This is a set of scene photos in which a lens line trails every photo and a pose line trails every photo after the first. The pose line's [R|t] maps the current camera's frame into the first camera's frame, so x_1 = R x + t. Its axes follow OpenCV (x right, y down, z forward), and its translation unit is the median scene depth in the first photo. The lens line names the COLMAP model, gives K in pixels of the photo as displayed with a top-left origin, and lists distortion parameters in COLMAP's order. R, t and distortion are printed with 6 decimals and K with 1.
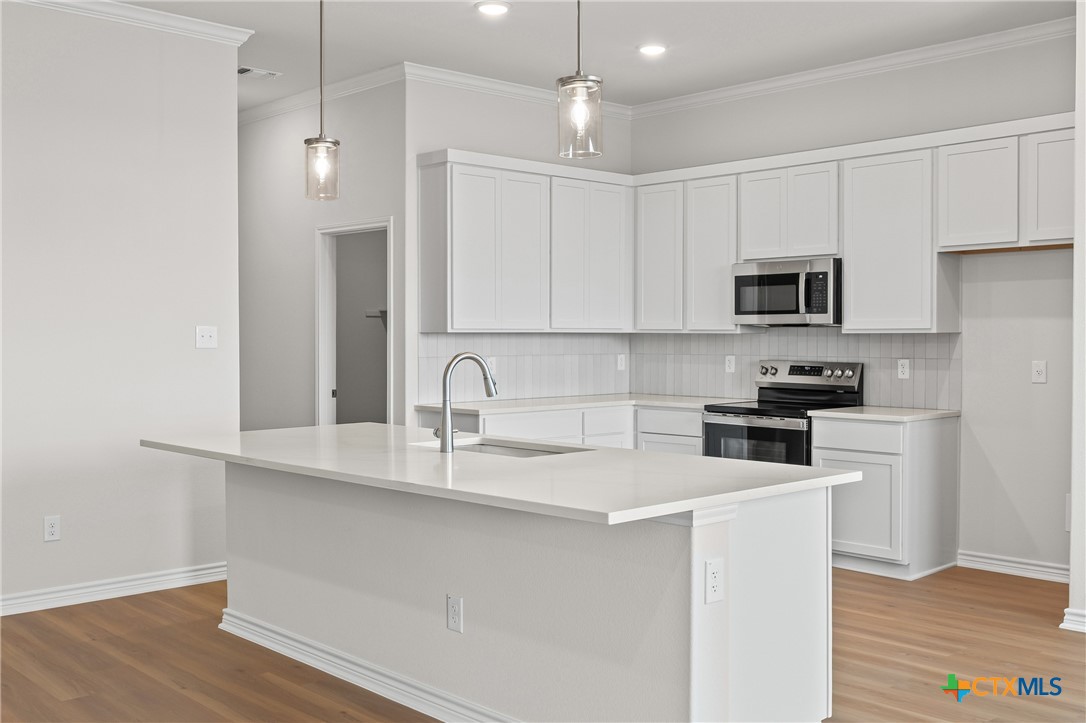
lens RADIAL K [[1099.5, 0, 543.0], [0, 1099.5, 361.5], [0, 0, 1]] dist [0.005045, 0.001796]
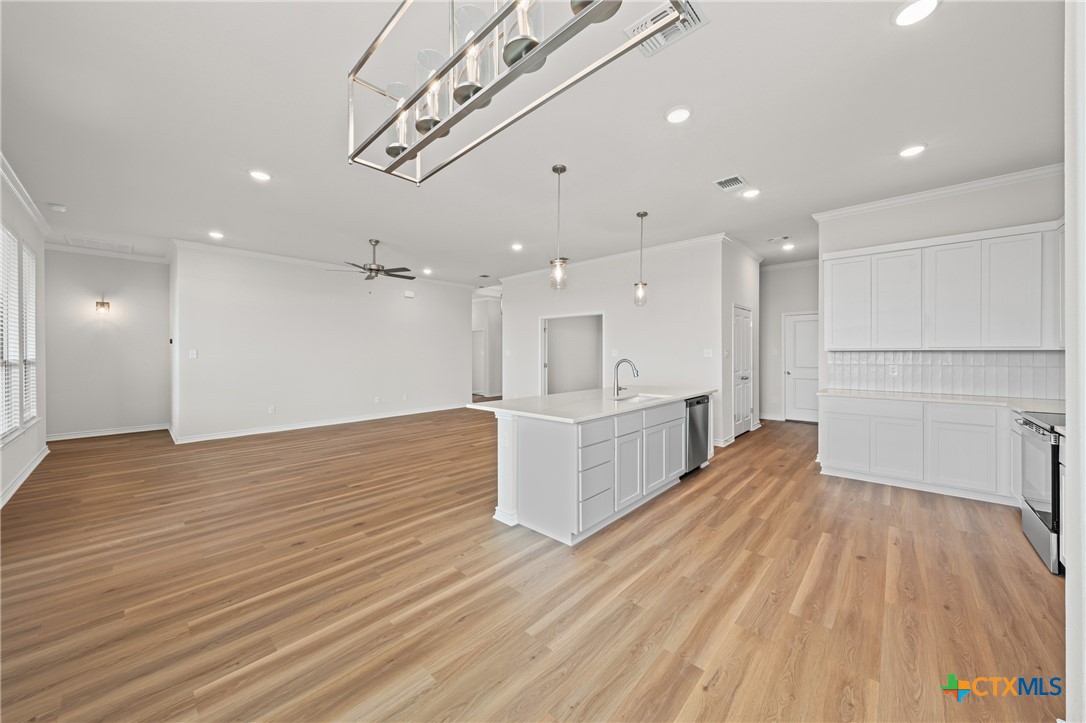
lens RADIAL K [[382.3, 0, 544.4], [0, 382.3, 355.7], [0, 0, 1]] dist [-0.000606, -0.000029]
pose [[0.077326, 0.008926, -0.996966, 0.531609], [-0.022069, 0.999730, 0.007239, -0.013011], [0.996762, 0.021443, 0.077502, 0.475629]]
